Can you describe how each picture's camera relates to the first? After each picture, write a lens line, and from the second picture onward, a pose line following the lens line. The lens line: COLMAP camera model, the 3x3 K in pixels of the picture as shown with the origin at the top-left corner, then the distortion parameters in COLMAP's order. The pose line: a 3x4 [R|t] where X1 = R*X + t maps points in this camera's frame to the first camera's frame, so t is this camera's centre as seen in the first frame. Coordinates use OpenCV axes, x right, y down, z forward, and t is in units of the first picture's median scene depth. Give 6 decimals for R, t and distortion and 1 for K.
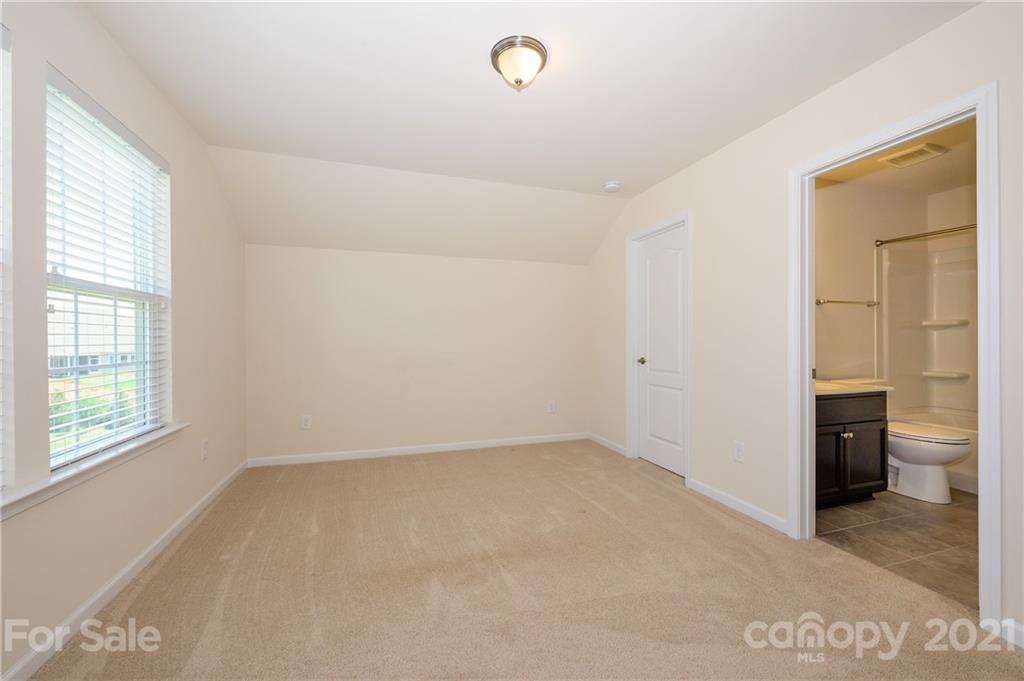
lens RADIAL K [[403.8, 0, 512.0], [0, 403.8, 340.5], [0, 0, 1]] dist [-0.000011, 0.000032]
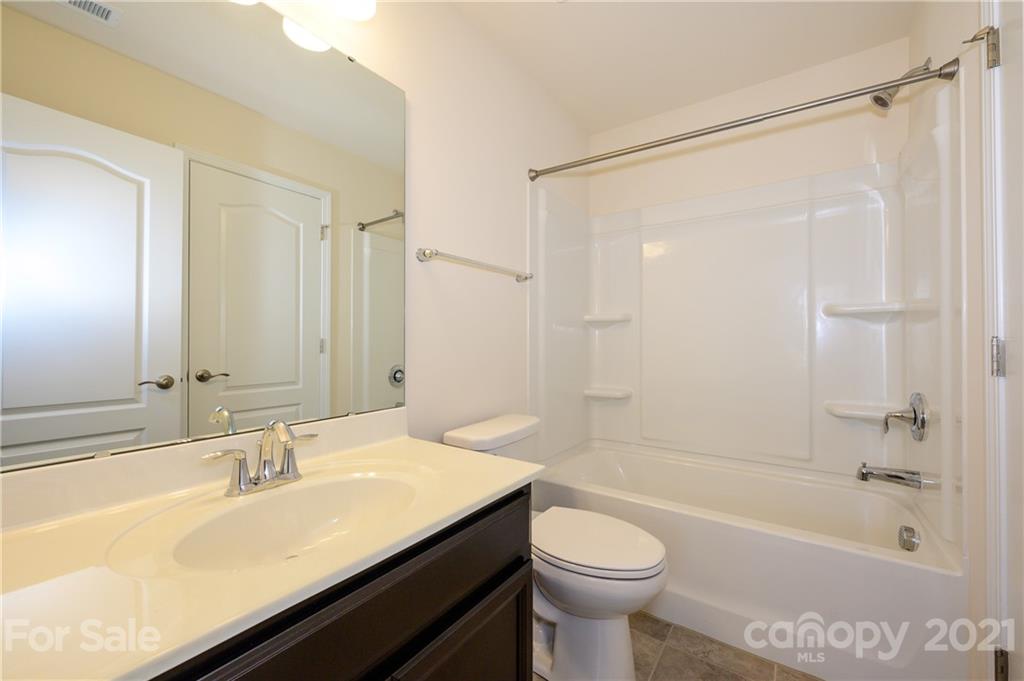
lens RADIAL K [[403.8, 0, 512.0], [0, 403.8, 340.5], [0, 0, 1]] dist [-0.000011, 0.000032]
pose [[0.797761, 0.008042, 0.602920, 0.542843], [-0.004847, 0.999964, -0.006925, 0.000881], [-0.602954, 0.002602, 0.797772, 0.563378]]
